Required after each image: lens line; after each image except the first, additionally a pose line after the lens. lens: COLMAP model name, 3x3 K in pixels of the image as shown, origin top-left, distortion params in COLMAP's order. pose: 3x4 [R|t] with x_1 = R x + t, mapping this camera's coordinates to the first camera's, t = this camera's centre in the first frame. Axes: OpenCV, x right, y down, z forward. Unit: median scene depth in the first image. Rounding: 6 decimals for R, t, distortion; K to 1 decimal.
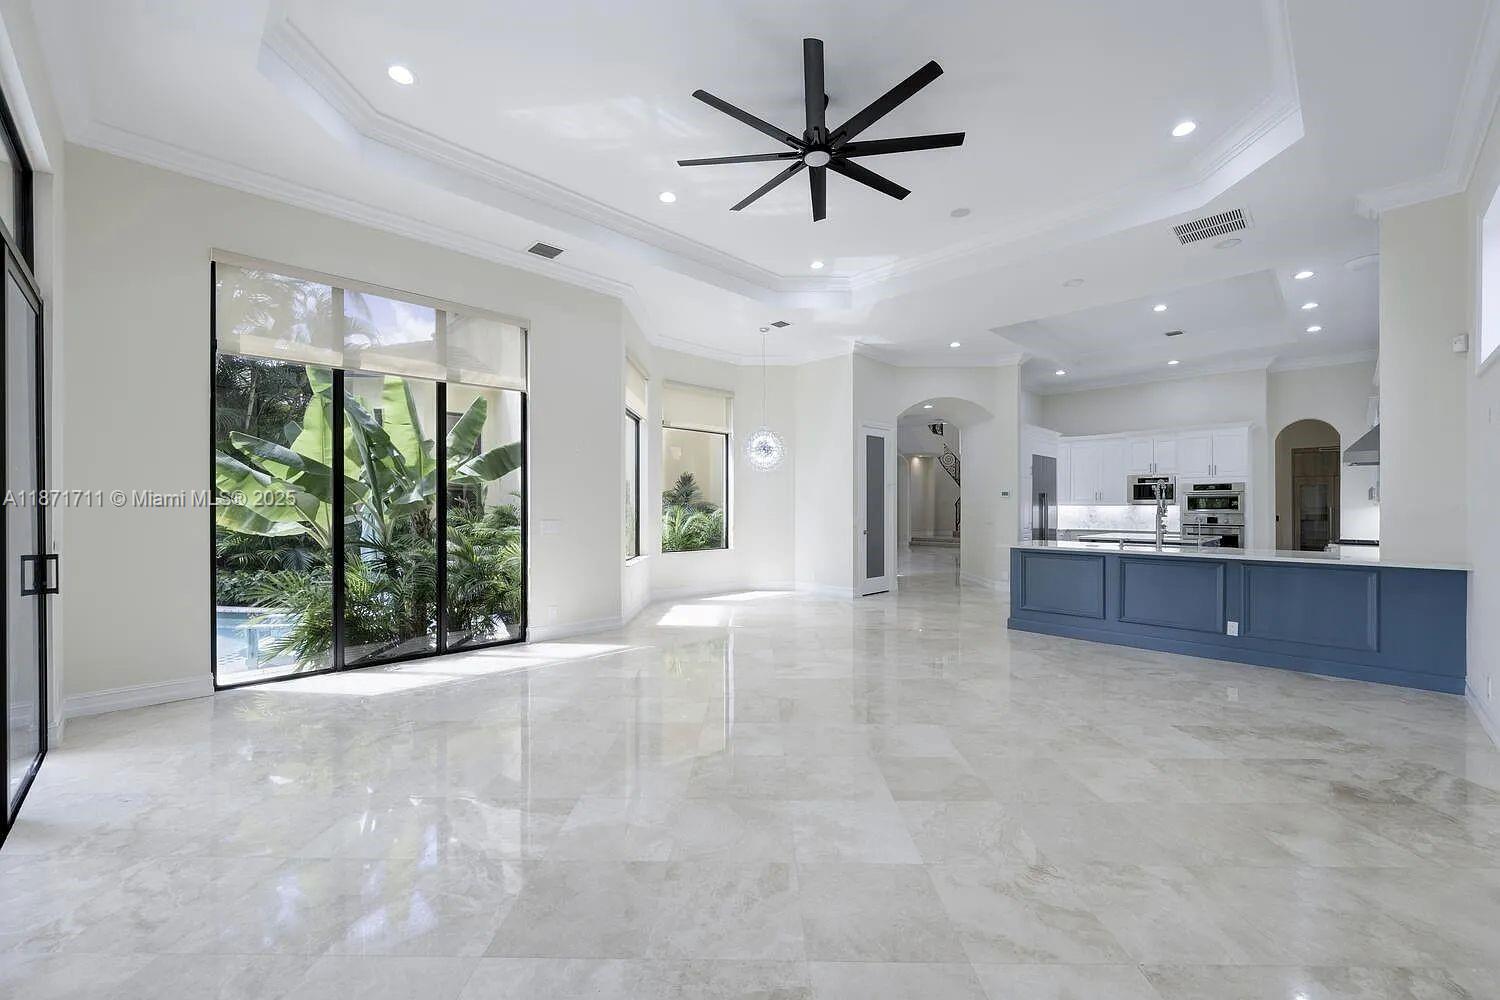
lens RADIAL K [[589.9, 0, 751.8], [0, 589.9, 504.9], [0, 0, 1]] dist [-0.001353, -0.000480]
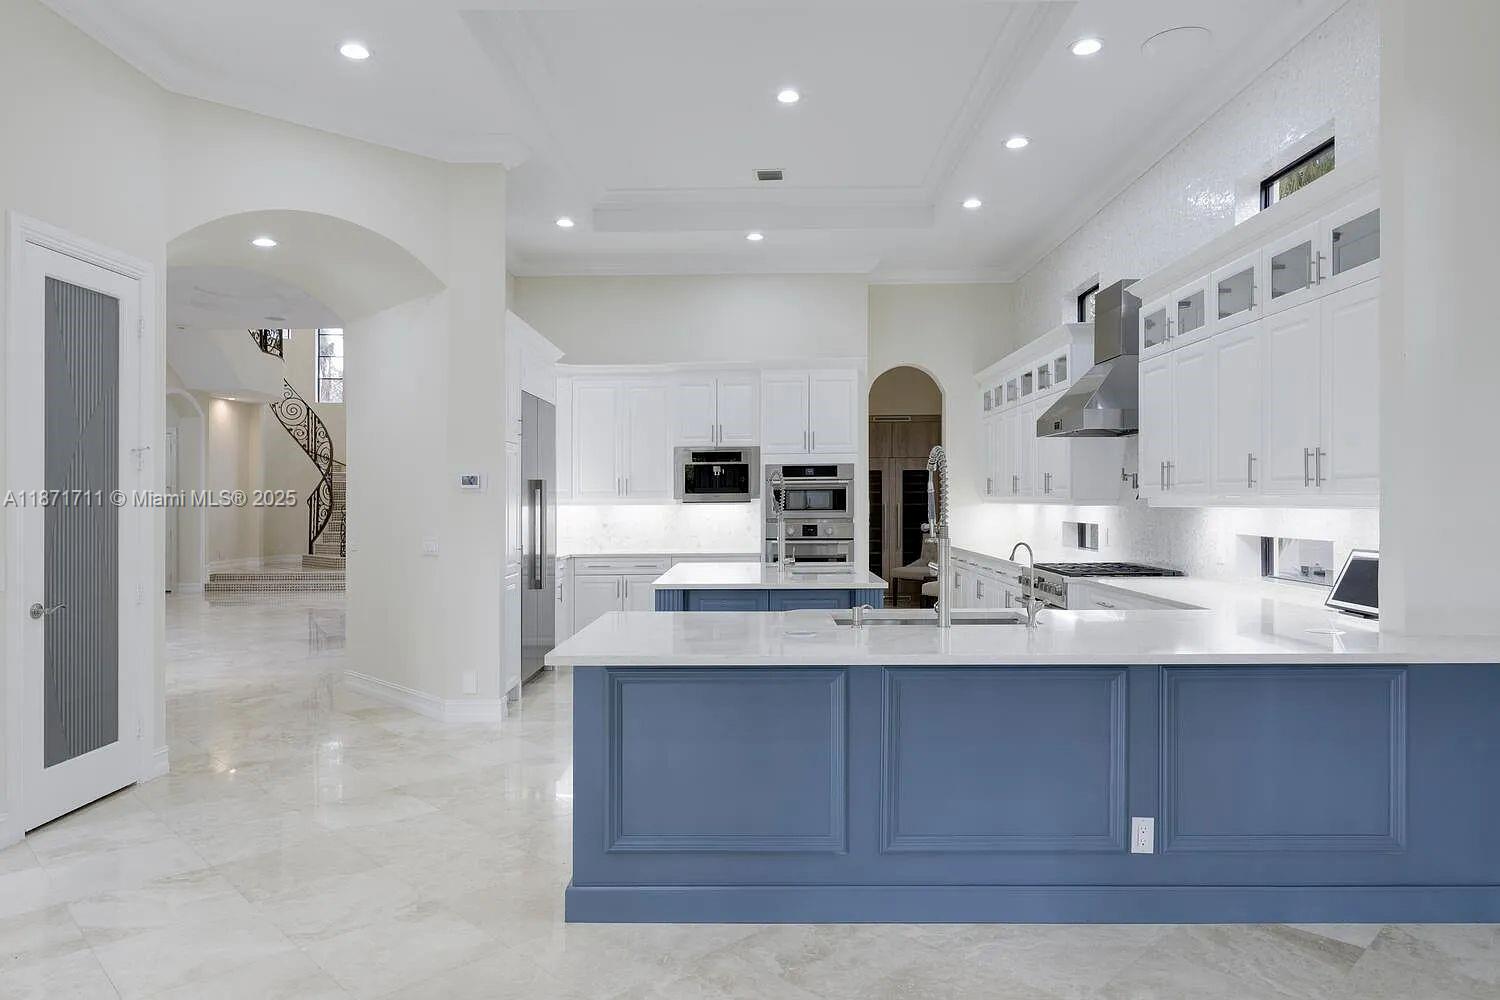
lens RADIAL K [[948.2, 0, 743.7], [0, 948.2, 489.5], [0, 0, 1]] dist [0.008976, 0.000155]
pose [[0.712819, 0.000728, 0.701348, 0.105313], [0.004999, 0.999969, -0.006119, -0.007653], [-0.701331, 0.007867, 0.712793, 0.401970]]
